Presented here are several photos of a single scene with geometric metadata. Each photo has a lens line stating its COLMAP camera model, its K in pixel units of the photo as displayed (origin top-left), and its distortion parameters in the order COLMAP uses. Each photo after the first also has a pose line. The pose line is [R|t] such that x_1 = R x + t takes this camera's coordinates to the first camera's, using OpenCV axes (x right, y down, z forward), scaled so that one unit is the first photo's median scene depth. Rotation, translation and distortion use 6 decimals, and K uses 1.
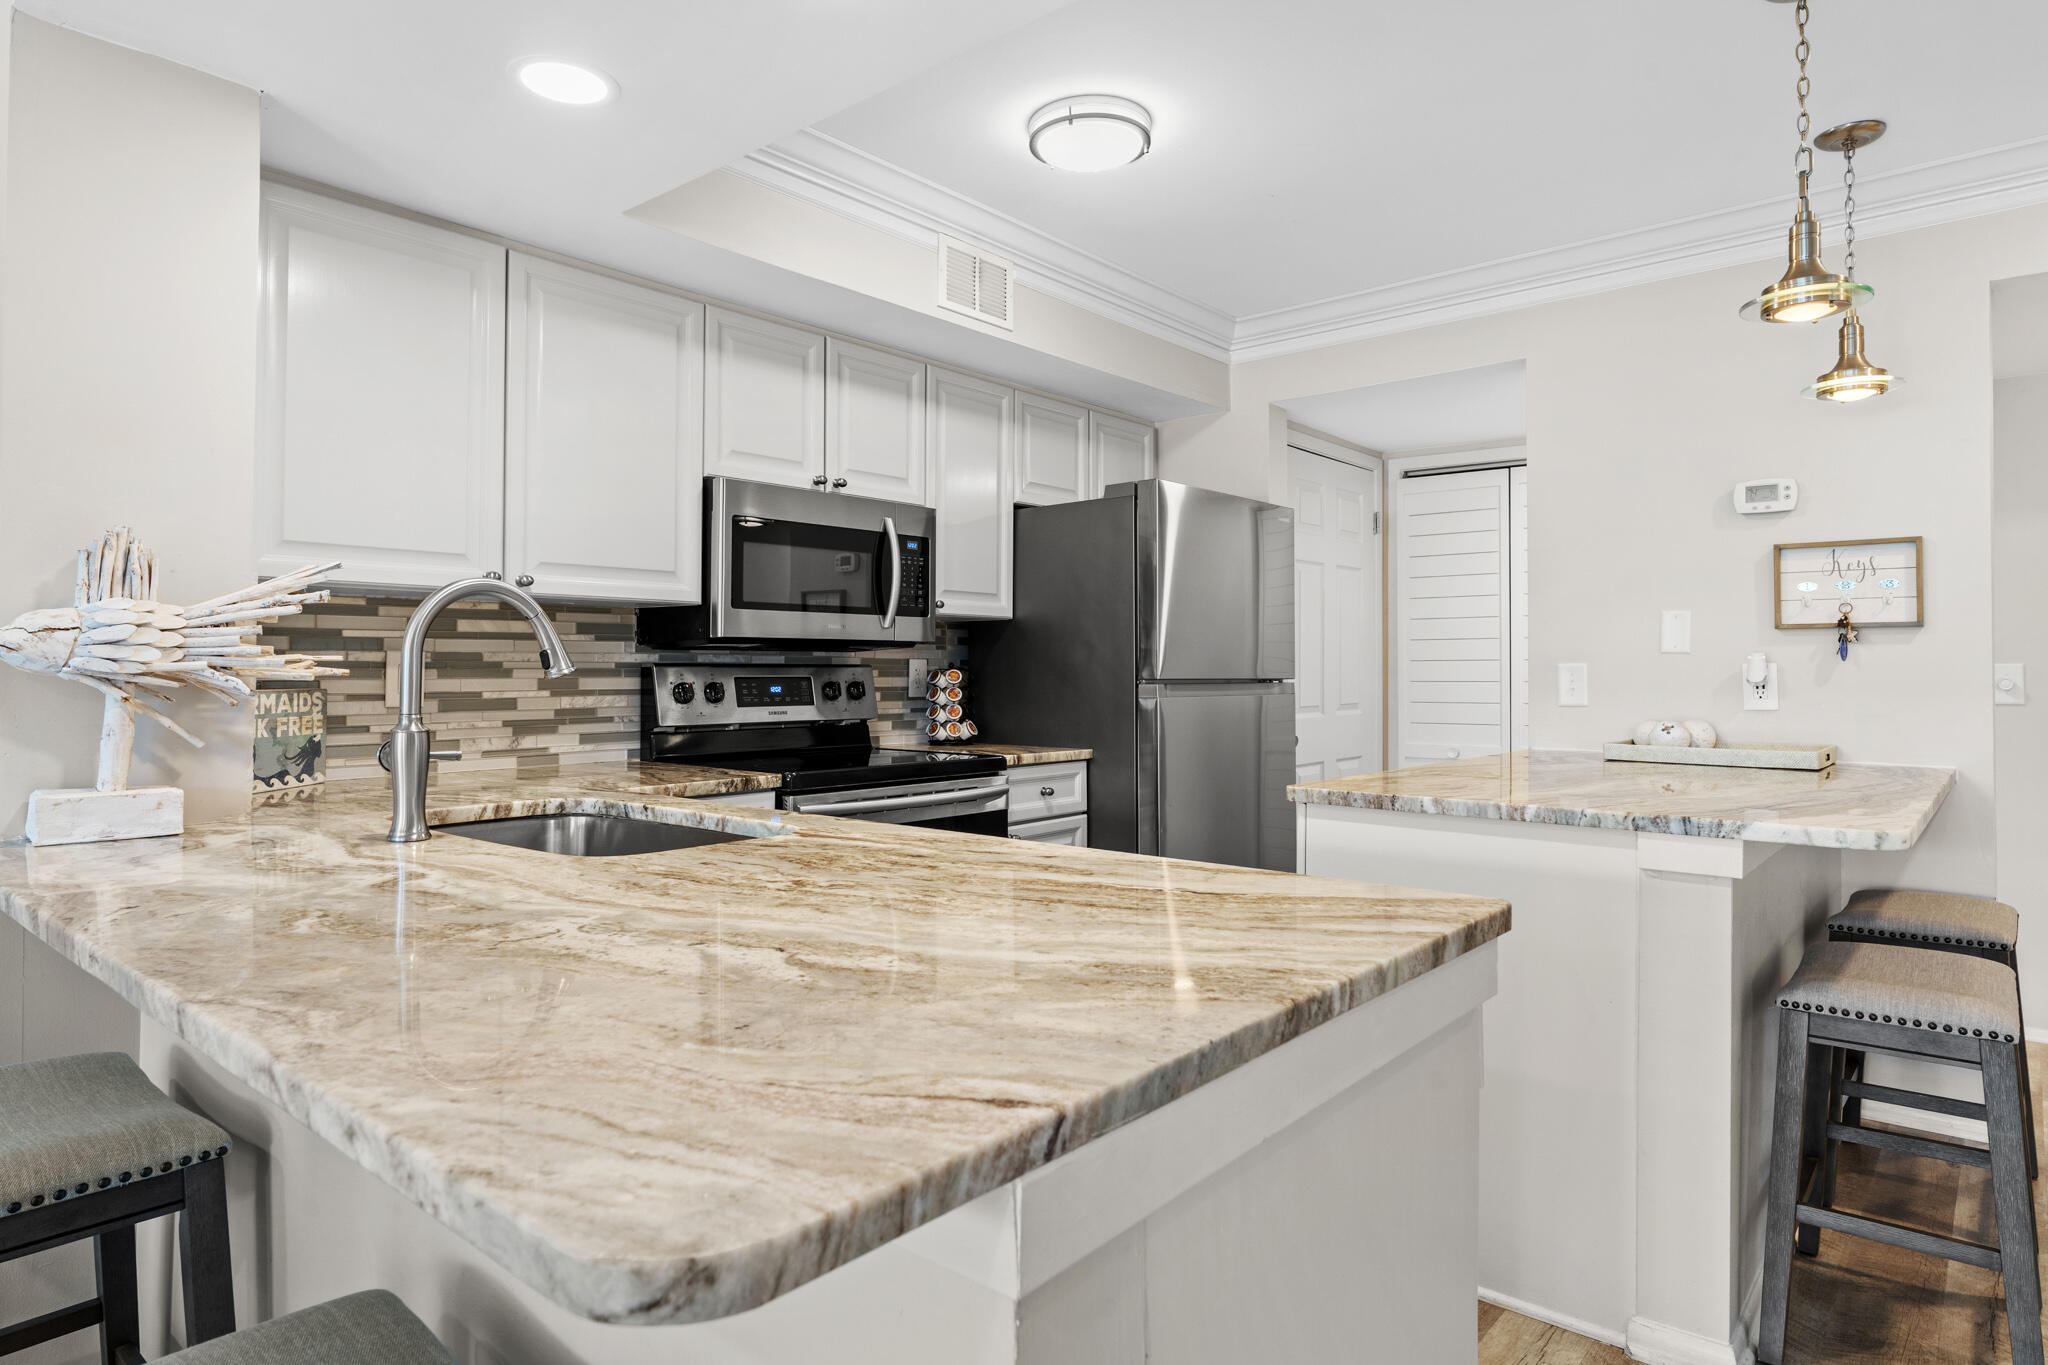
lens RADIAL K [[1167.9, 0, 1017.8], [0, 1167.9, 666.1], [0, 0, 1]] dist [0.005220, 0.000016]
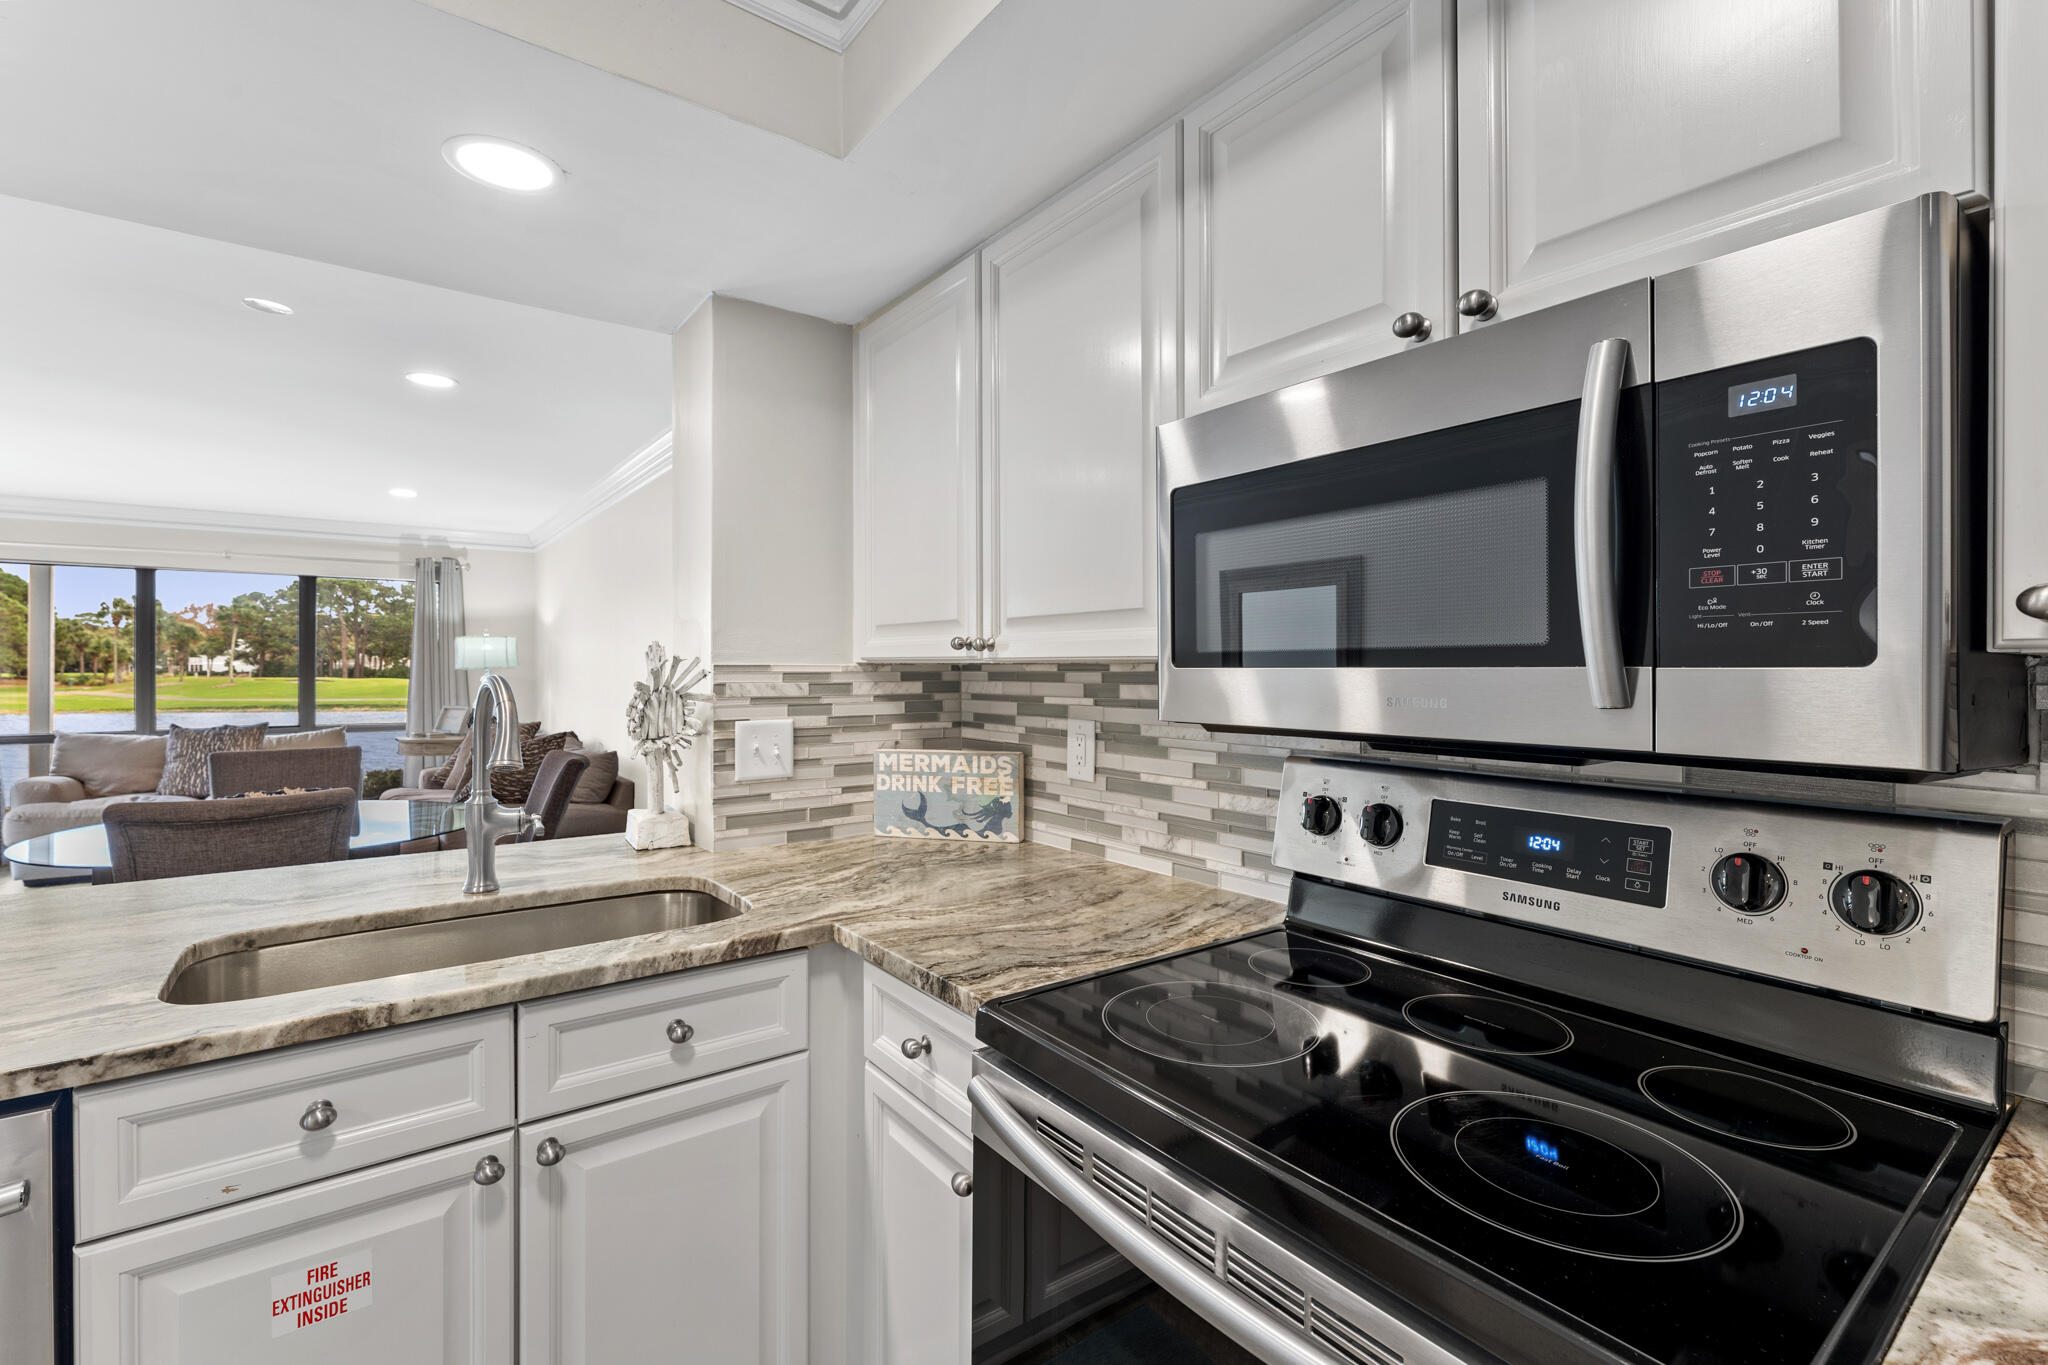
lens RADIAL K [[884.5, 0, 1033.2], [0, 884.5, 666.7], [0, 0, 1]] dist [-0.007856, 0.000770]
pose [[-0.199924, -0.001909, -0.979810, 0.155771], [0.001876, 0.999996, -0.002331, -0.048525], [0.979810, -0.002304, -0.199919, 1.002194]]
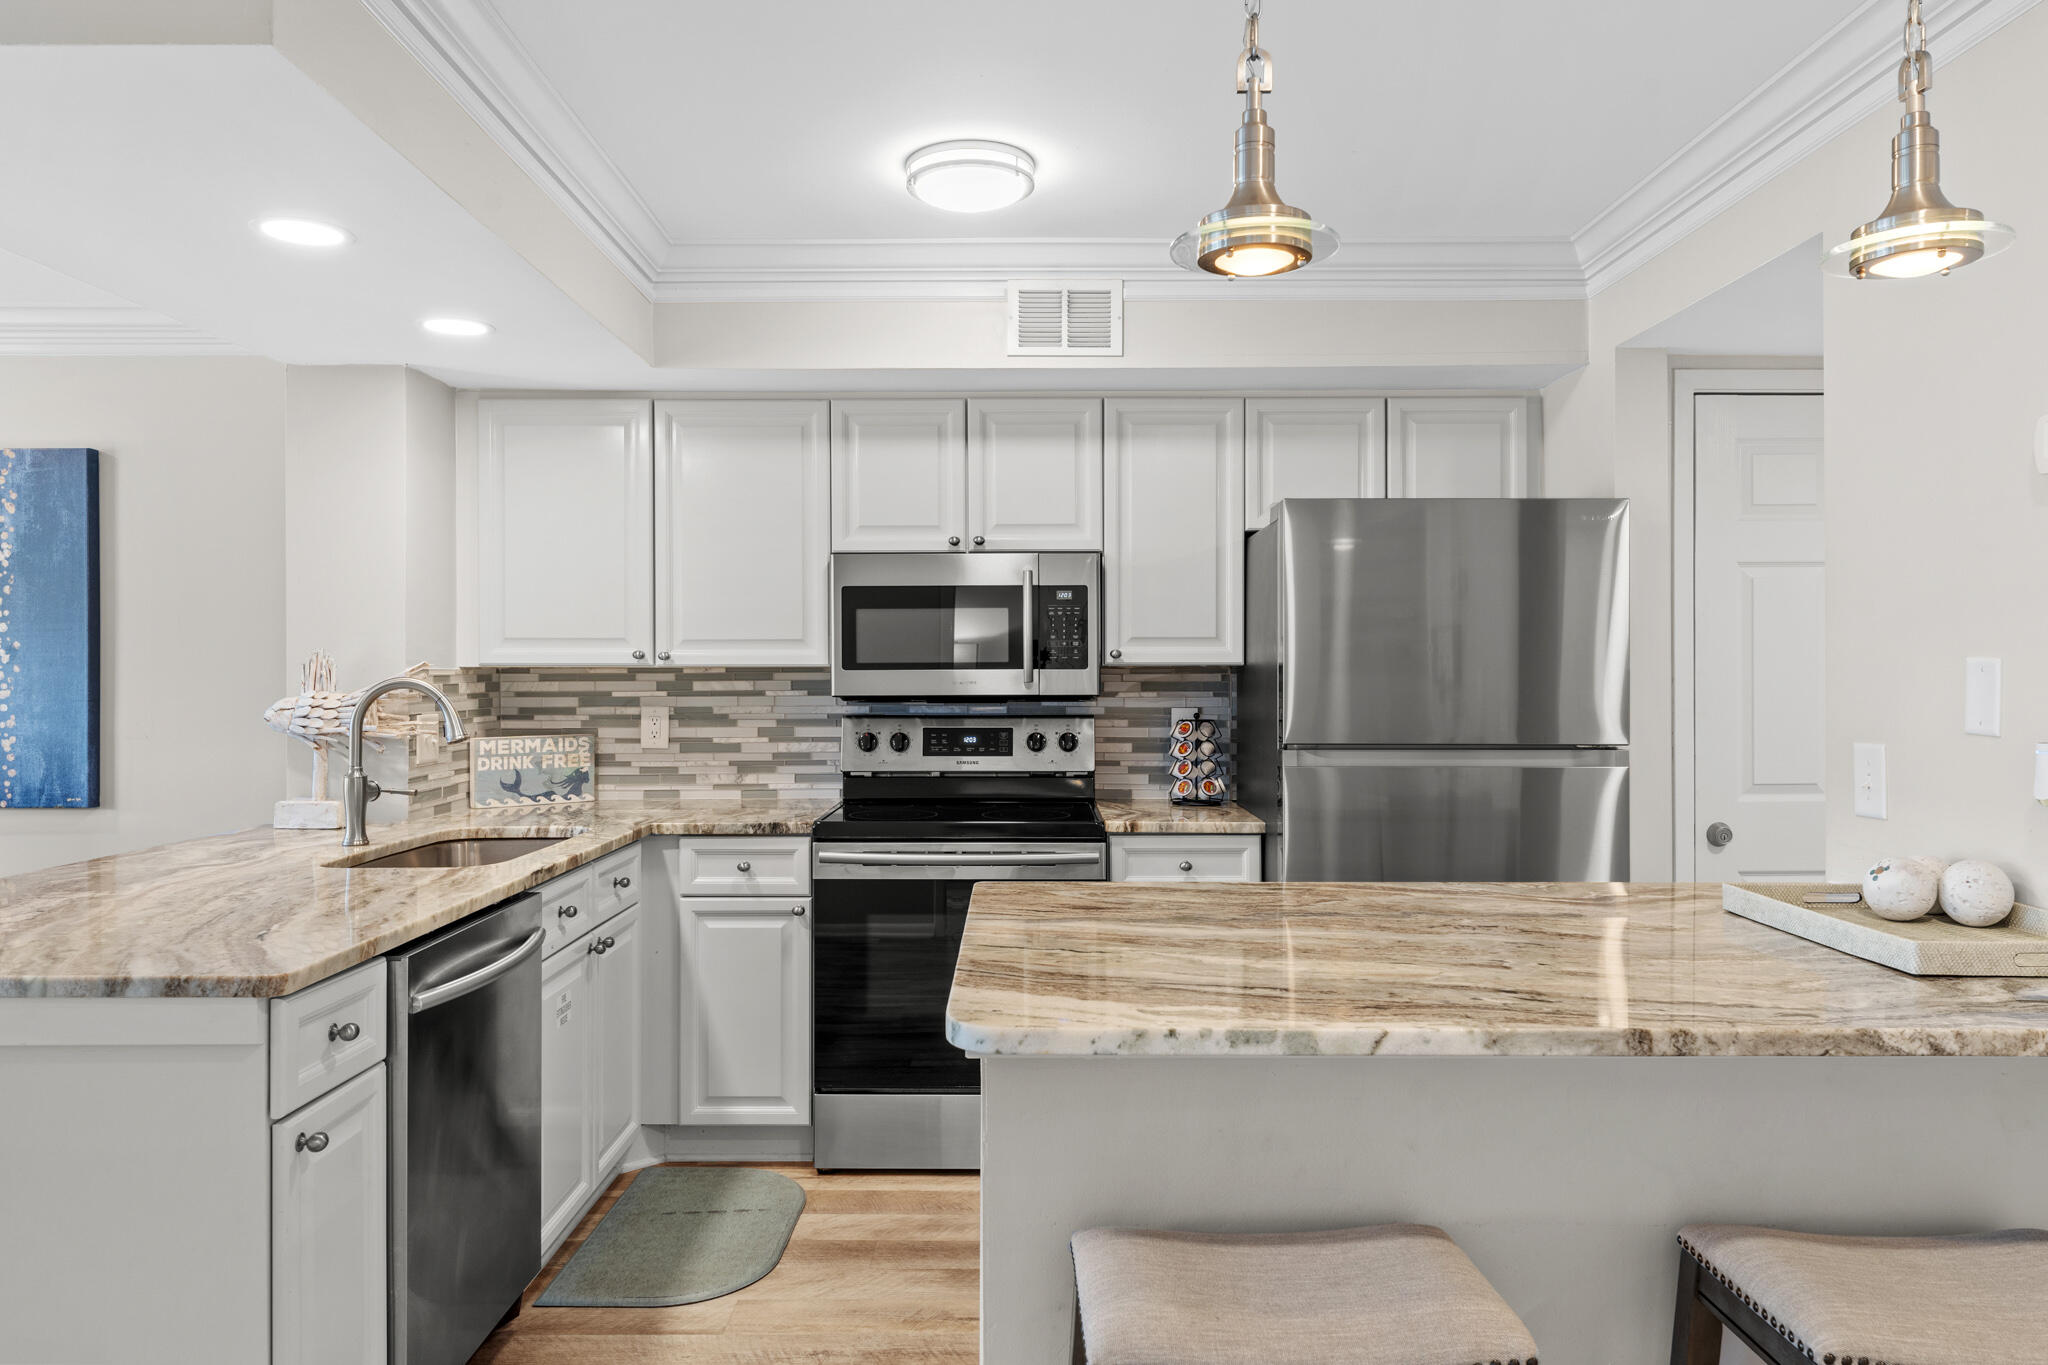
lens RADIAL K [[1373.2, 0, 1011.1], [0, 1373.2, 672.9], [0, 0, 1]] dist [-0.001058, 0.000383]
pose [[0.649109, 0.000624, -0.760695, 0.845619], [0.005469, 0.999970, 0.005488, -0.052185], [0.760676, -0.007723, 0.649086, 0.266397]]
